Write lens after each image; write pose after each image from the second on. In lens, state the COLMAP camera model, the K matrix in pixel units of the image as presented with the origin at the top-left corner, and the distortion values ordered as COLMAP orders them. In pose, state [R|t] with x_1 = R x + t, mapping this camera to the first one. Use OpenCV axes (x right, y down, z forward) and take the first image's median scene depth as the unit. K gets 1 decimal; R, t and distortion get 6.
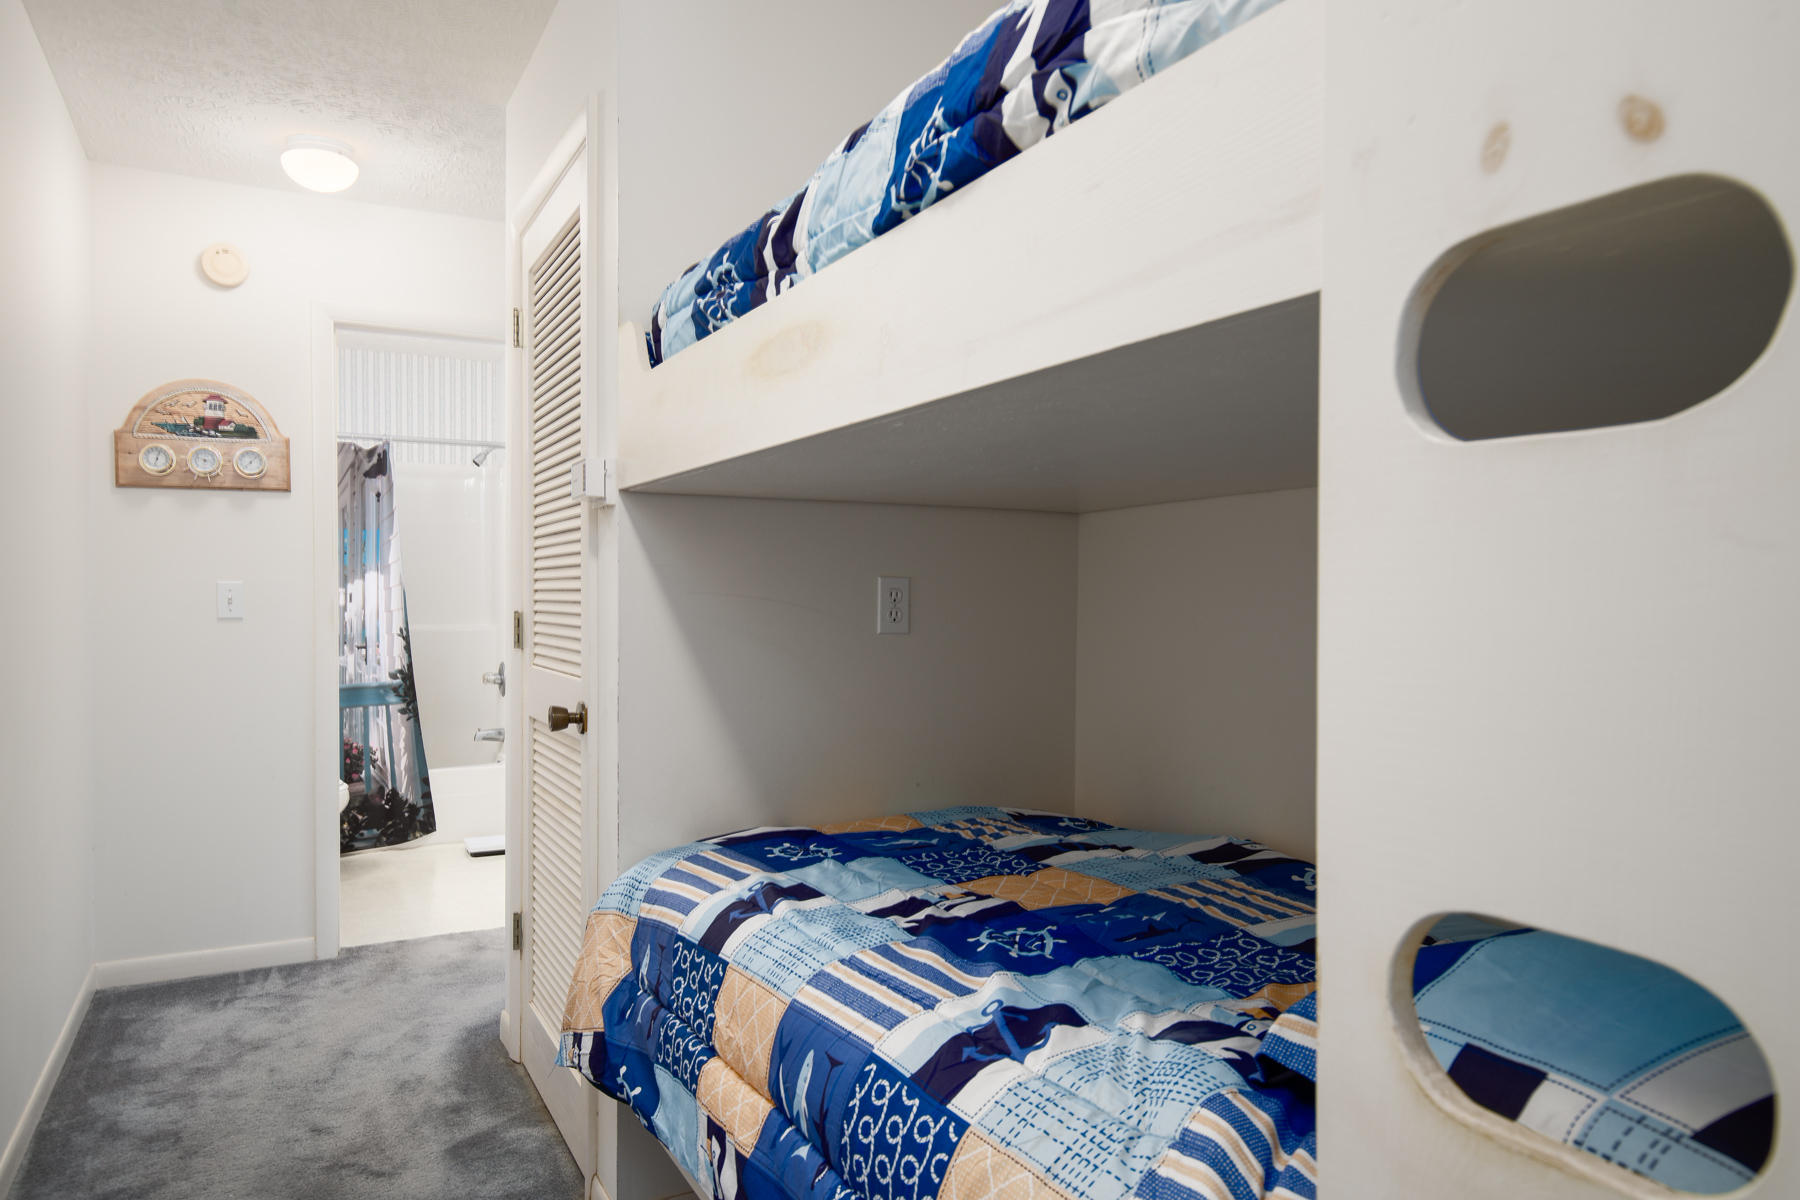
lens RADIAL K [[1060.2, 0, 905.3], [0, 1060.2, 614.4], [0, 0, 1]] dist [0.019691, 0.001272]
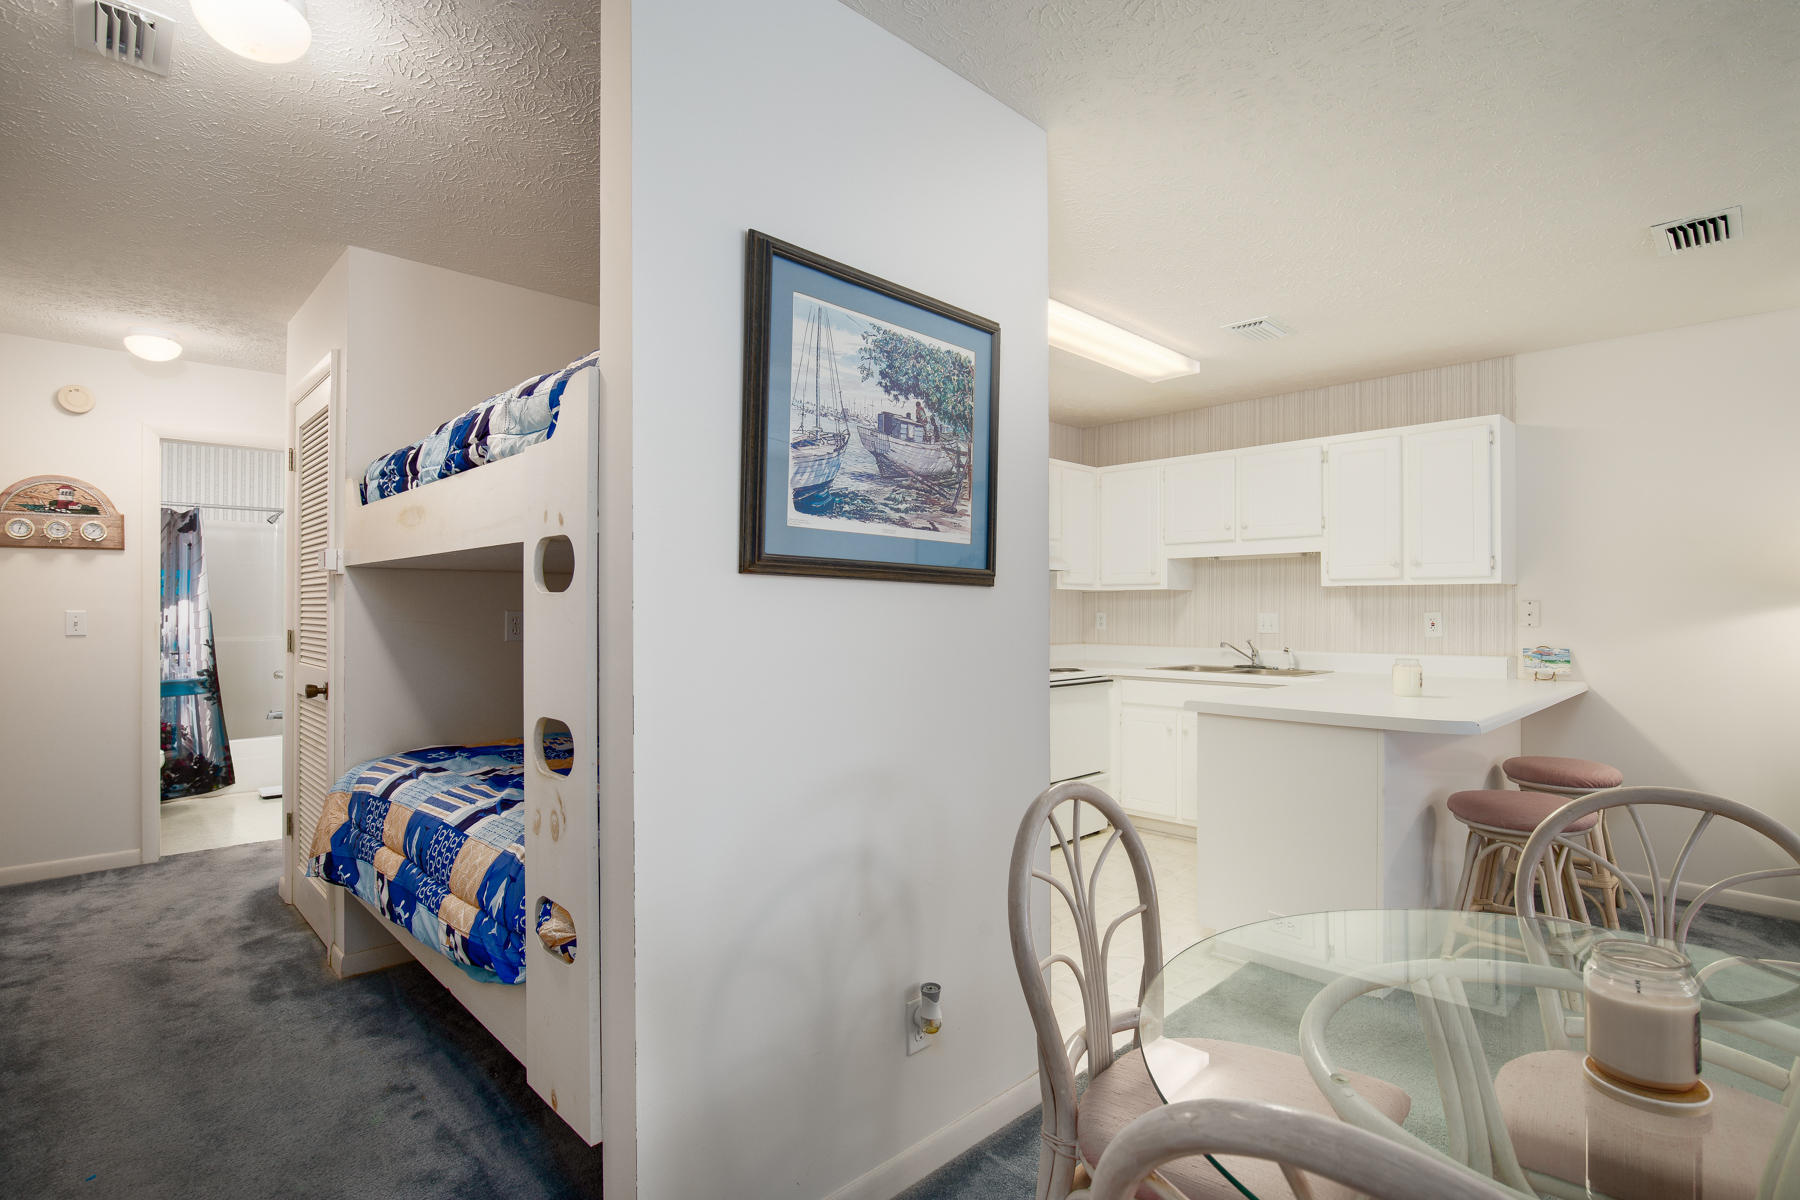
lens RADIAL K [[878.7, 0, 910.9], [0, 878.7, 601.9], [0, 0, 1]] dist [-0.015587, 0.010828]
pose [[0.971642, -0.002297, 0.236445, 0.240398], [0.006879, 0.999804, -0.018559, -0.014112], [-0.236356, 0.019659, 0.971468, -0.524789]]
